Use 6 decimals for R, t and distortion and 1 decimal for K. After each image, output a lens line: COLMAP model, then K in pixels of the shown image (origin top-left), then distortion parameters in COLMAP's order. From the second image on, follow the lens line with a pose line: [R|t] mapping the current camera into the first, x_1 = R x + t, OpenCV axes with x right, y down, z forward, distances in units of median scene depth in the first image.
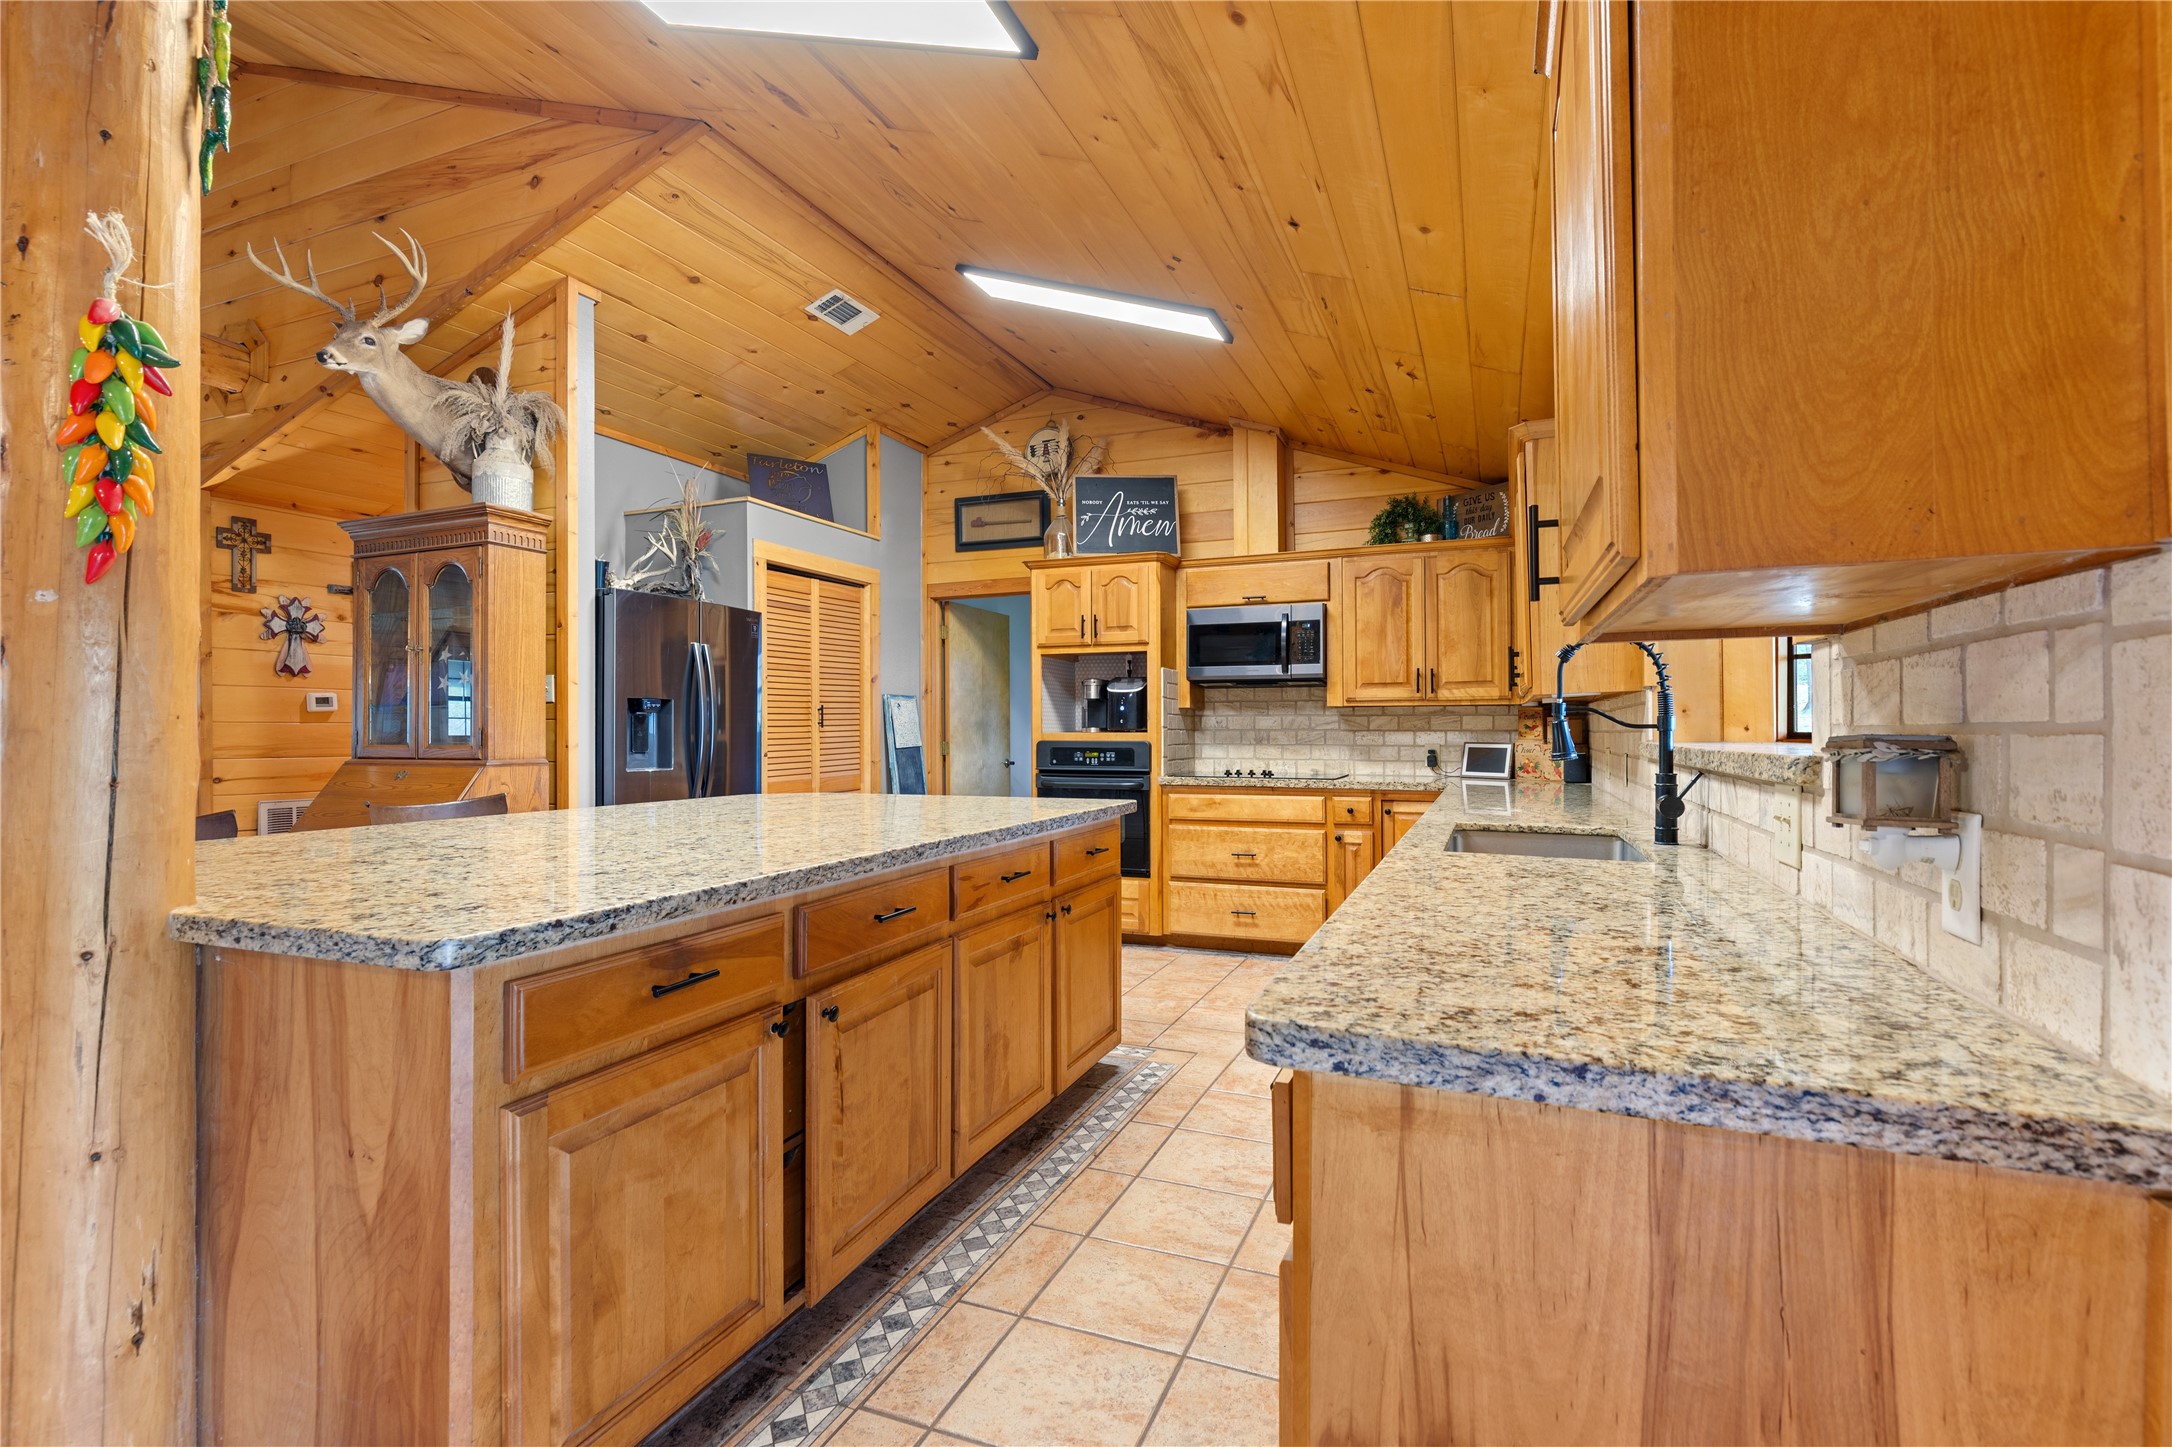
lens RADIAL K [[987.0, 0, 1097.6], [0, 987.0, 726.7], [0, 0, 1]] dist [-0.000184, 0.000292]
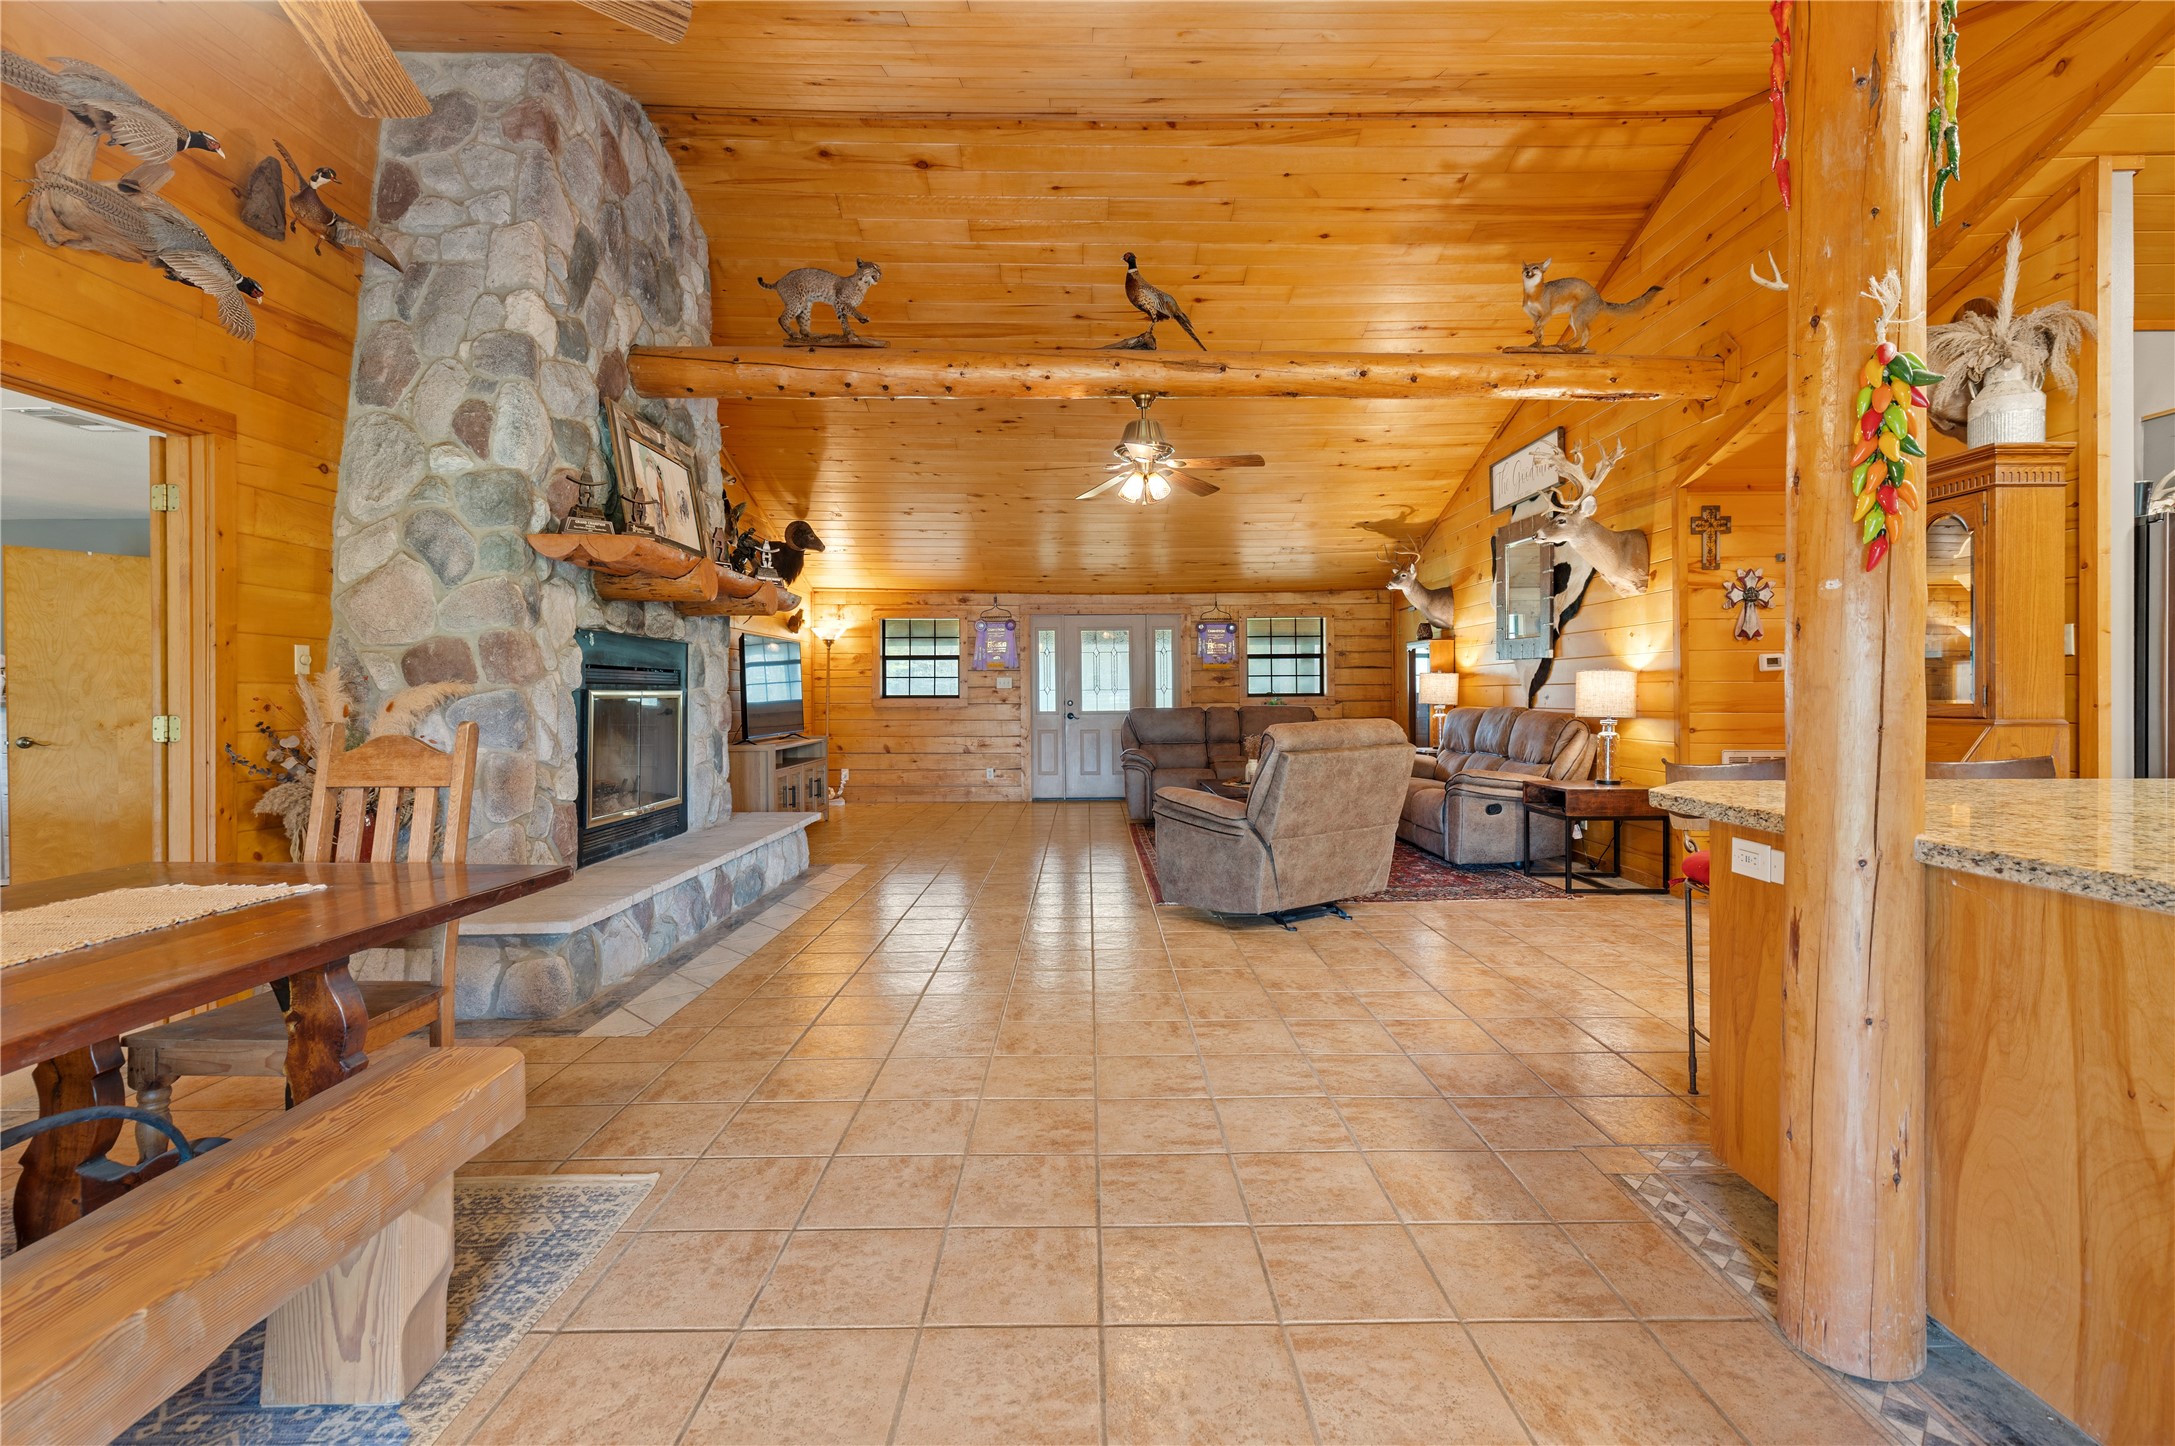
lens RADIAL K [[988.4, 0, 1093.1], [0, 988.4, 701.1], [0, 0, 1]] dist [-0.000184, 0.000292]
pose [[0.383717, 0.009244, -0.923404, -0.079340], [0.005582, 0.999908, 0.012330, 0.000286], [0.923434, -0.009885, 0.383631, -0.144231]]
